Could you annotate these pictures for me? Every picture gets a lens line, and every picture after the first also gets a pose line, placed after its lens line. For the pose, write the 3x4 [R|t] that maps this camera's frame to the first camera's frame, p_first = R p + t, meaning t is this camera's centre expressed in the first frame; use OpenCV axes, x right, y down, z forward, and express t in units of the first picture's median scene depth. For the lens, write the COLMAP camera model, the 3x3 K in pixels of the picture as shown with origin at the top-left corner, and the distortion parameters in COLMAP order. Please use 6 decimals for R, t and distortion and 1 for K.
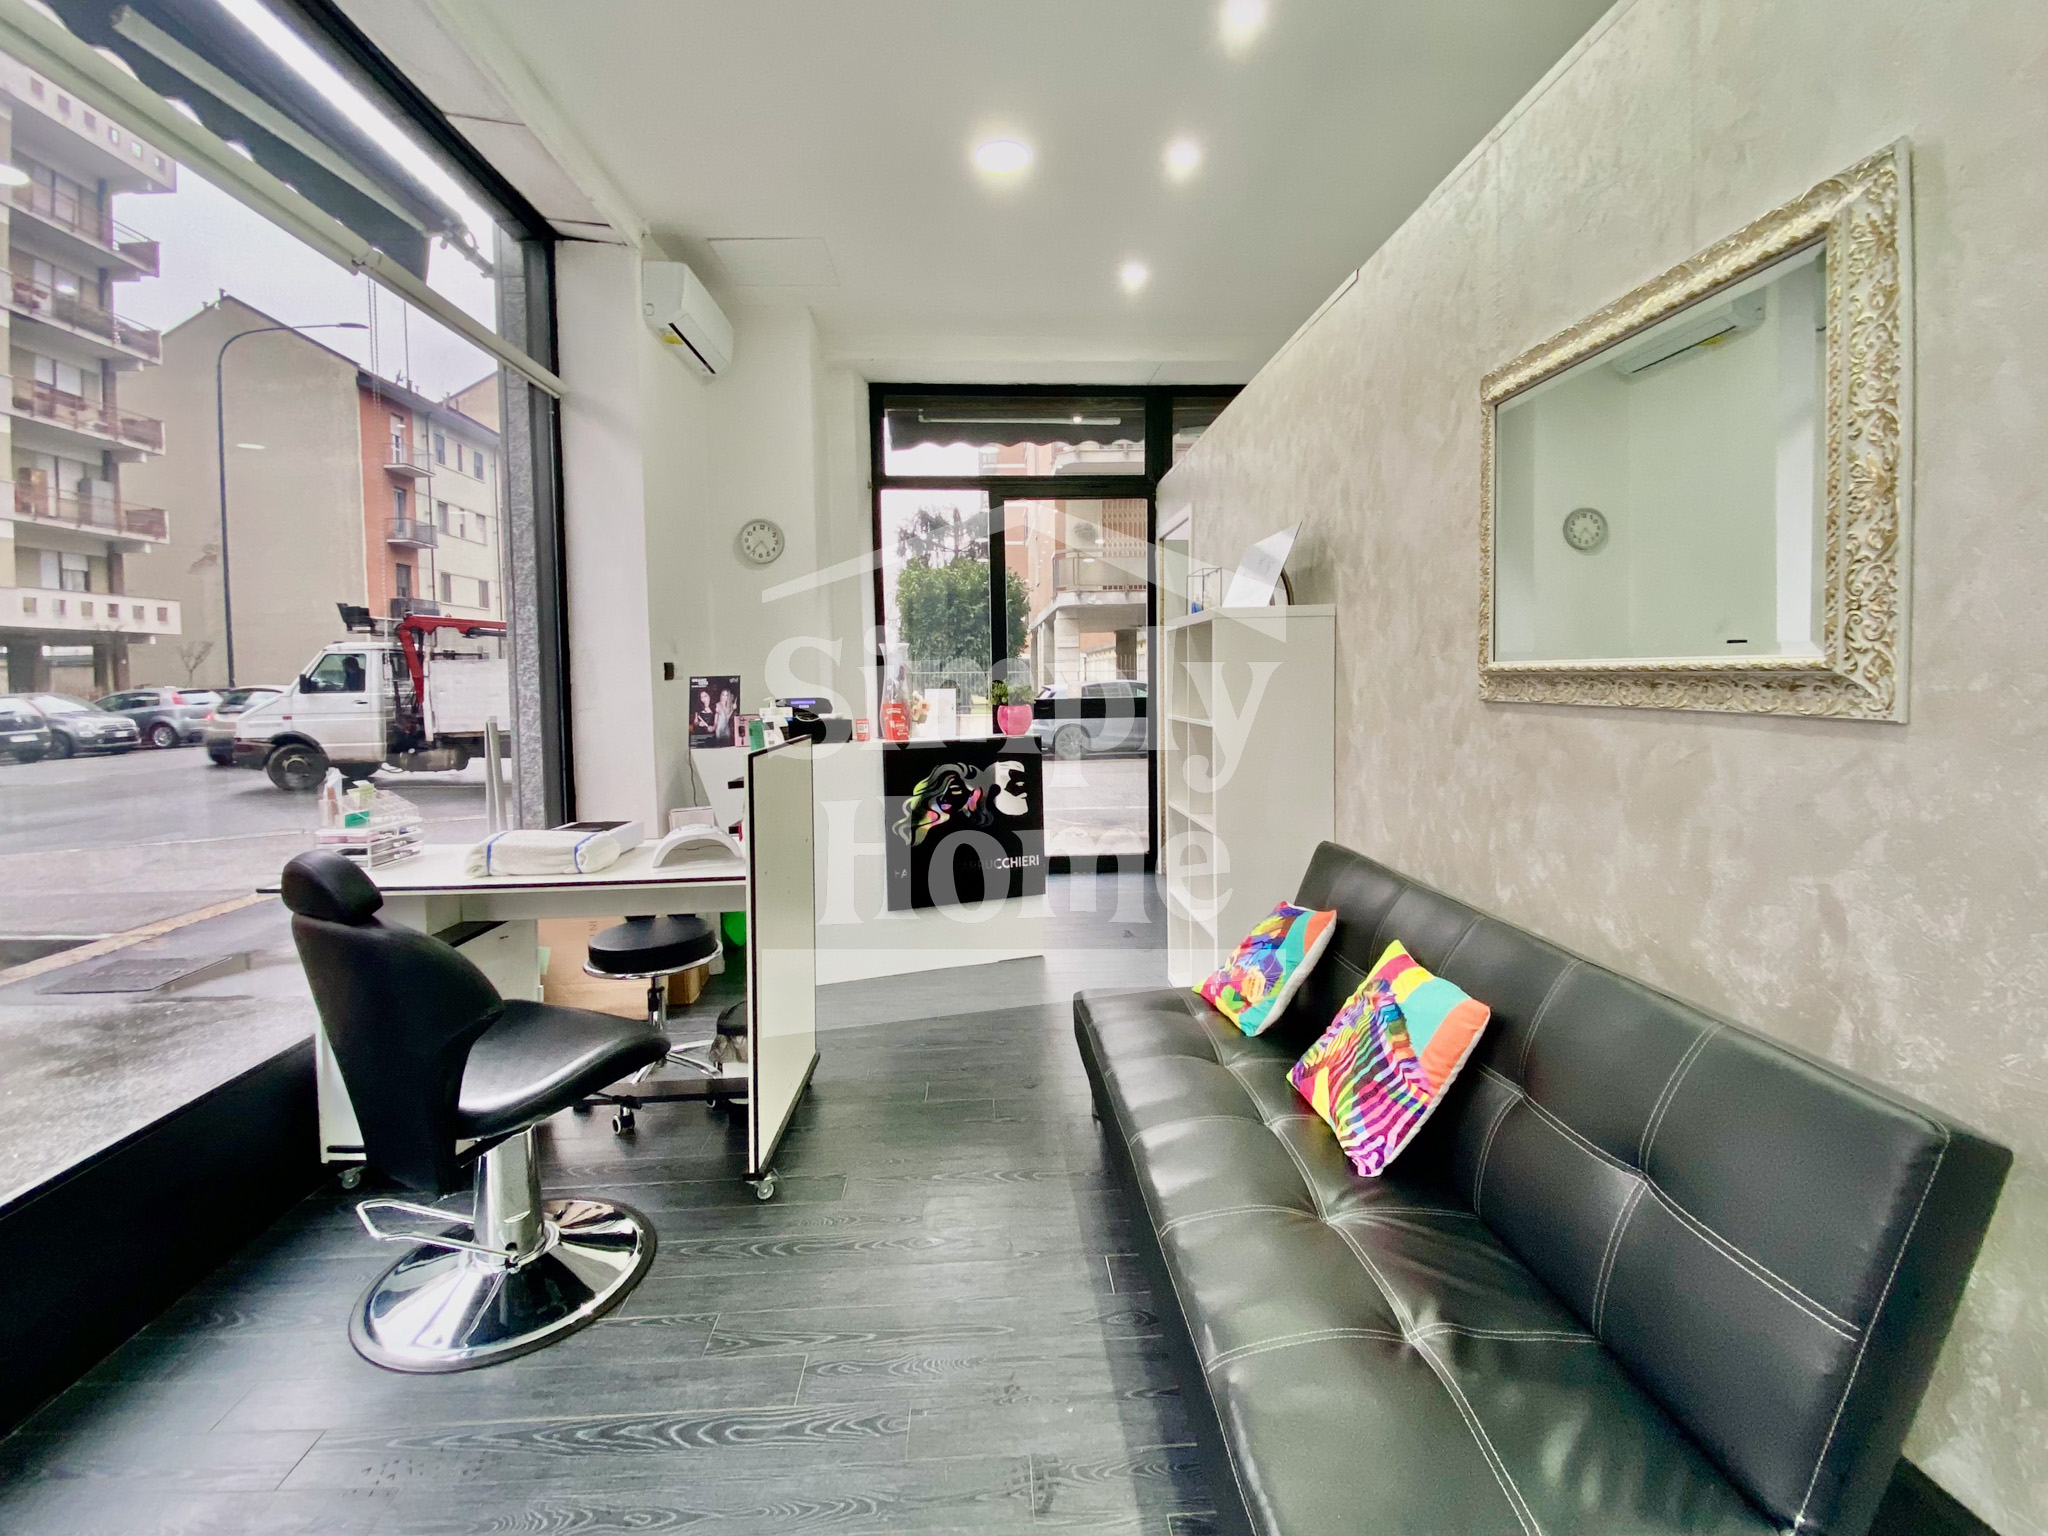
lens RADIAL K [[856.7, 0, 997.9], [0, 856.7, 714.9], [0, 0, 1]] dist [0.003486, -0.000159]
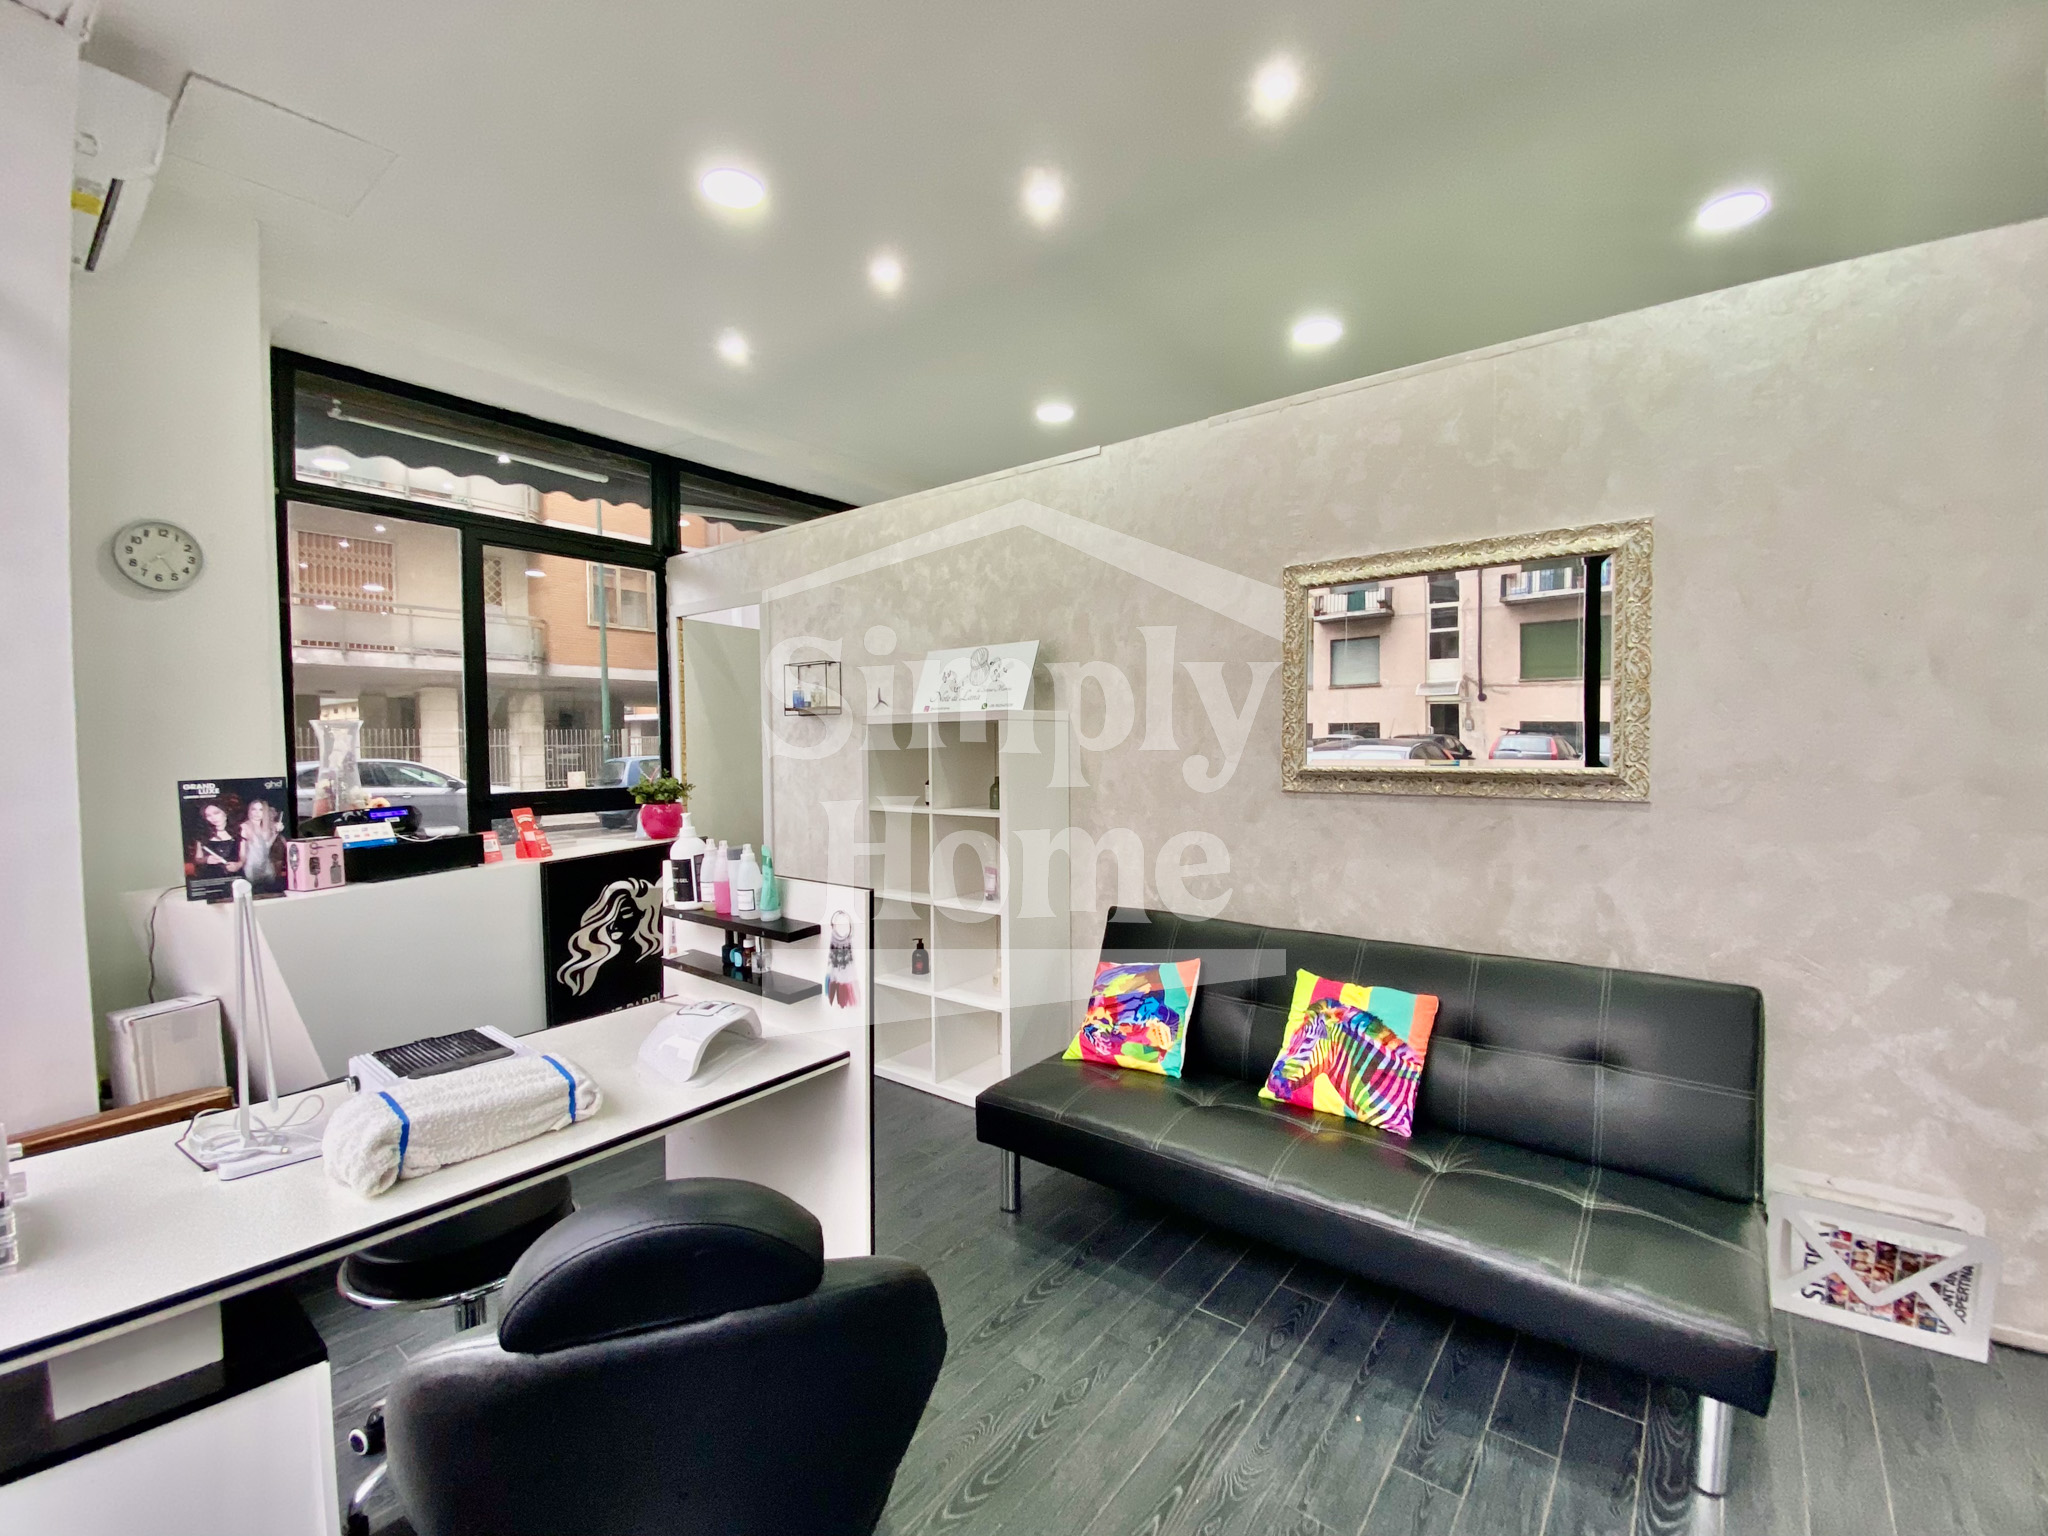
lens RADIAL K [[826.9, 0, 1014.9], [0, 826.9, 766.5], [0, 0, 1]] dist [0.001895, -0.000522]
pose [[0.689803, -0.013105, 0.723879, -0.766016], [0.034323, 0.999304, -0.014616, -0.054594], [-0.723183, 0.034928, 0.689773, 0.393252]]
